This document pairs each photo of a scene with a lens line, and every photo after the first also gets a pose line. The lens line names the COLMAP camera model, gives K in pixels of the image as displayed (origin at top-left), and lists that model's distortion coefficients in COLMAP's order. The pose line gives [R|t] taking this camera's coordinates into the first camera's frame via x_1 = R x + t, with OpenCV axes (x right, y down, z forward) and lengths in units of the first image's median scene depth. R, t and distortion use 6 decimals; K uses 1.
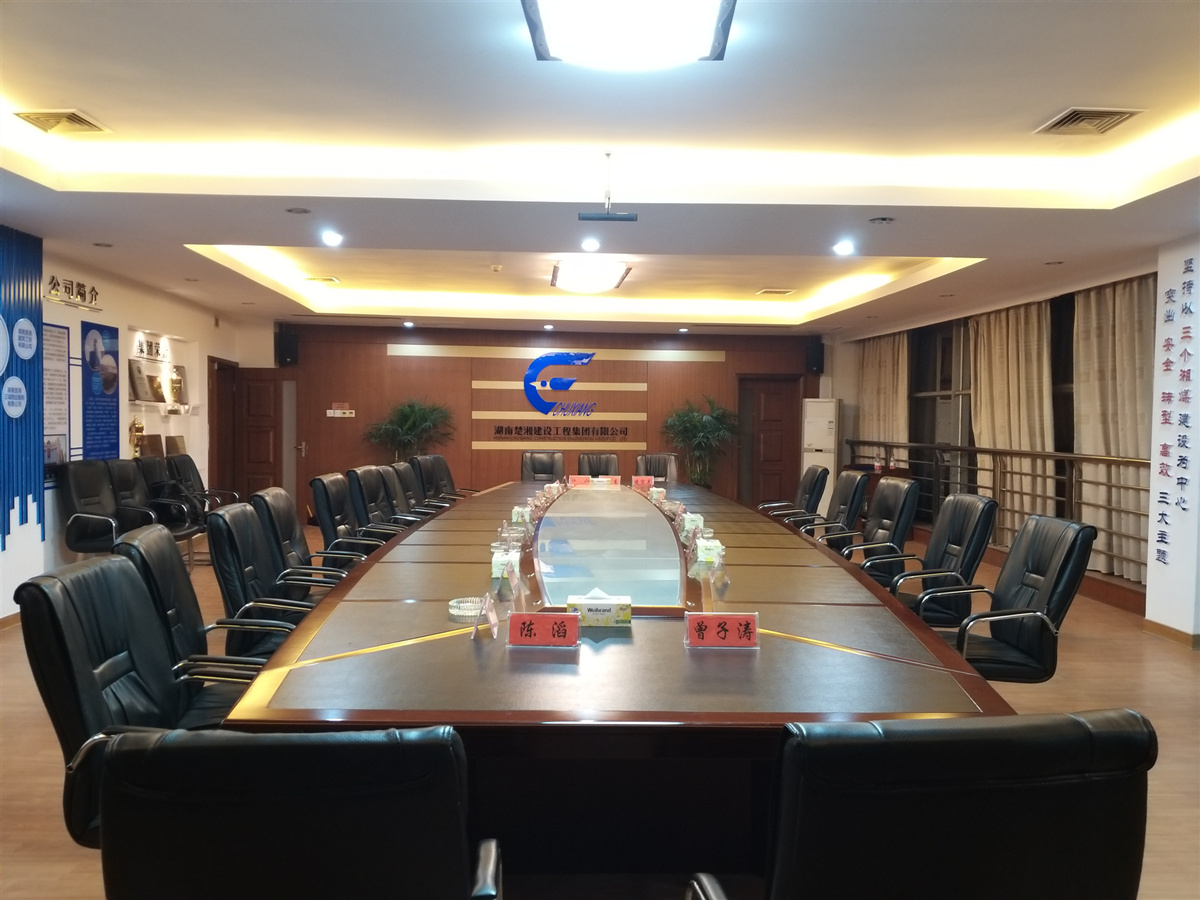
lens RADIAL K [[988.9, 0, 600.4], [0, 988.9, 455.4], [0, 0, 1]] dist [0.103231, -0.068551]
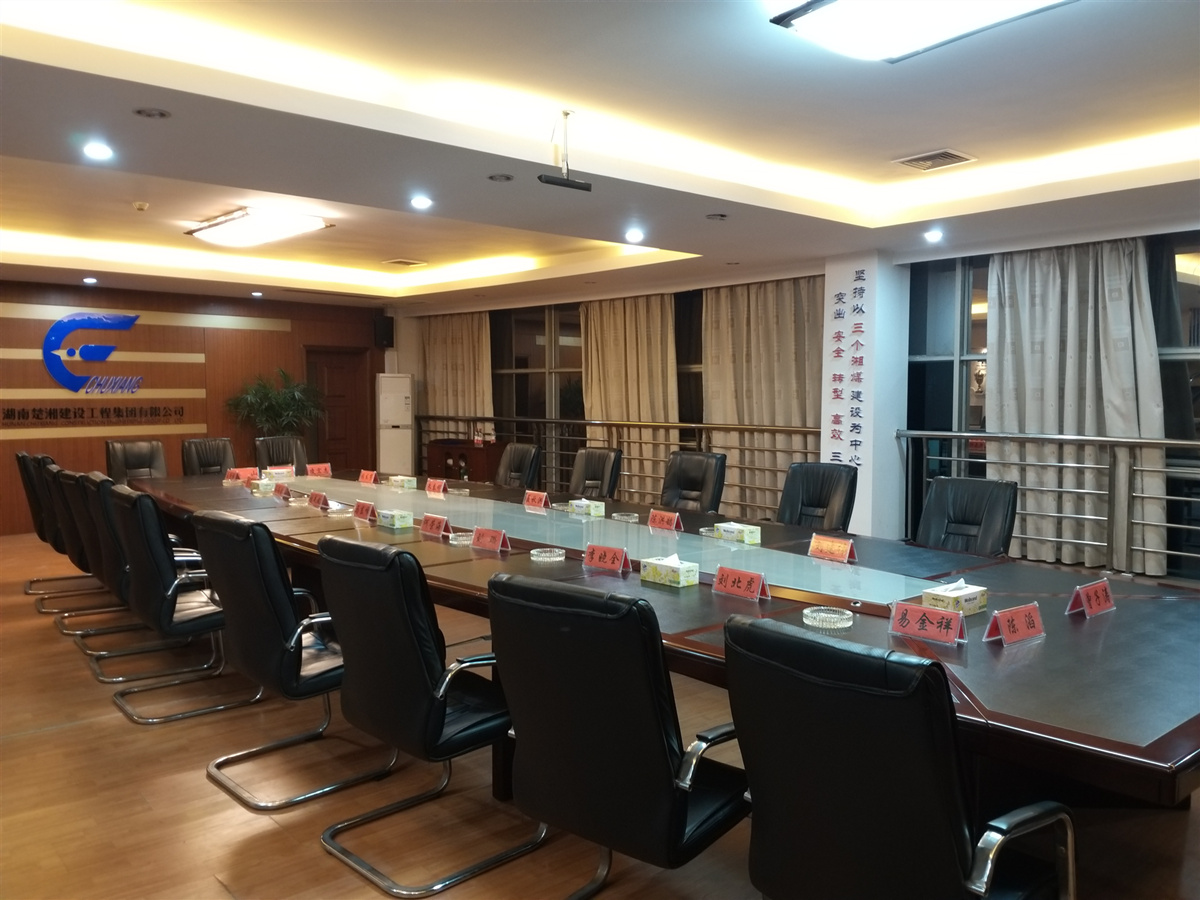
lens RADIAL K [[988.9, 0, 596.5], [0, 988.9, 456.2], [0, 0, 1]] dist [0.103231, -0.068551]
pose [[0.767095, -0.053689, 0.639283, -0.297666], [0.032674, 0.998468, 0.044648, -0.015405], [-0.640701, -0.013361, 0.767675, 0.144556]]
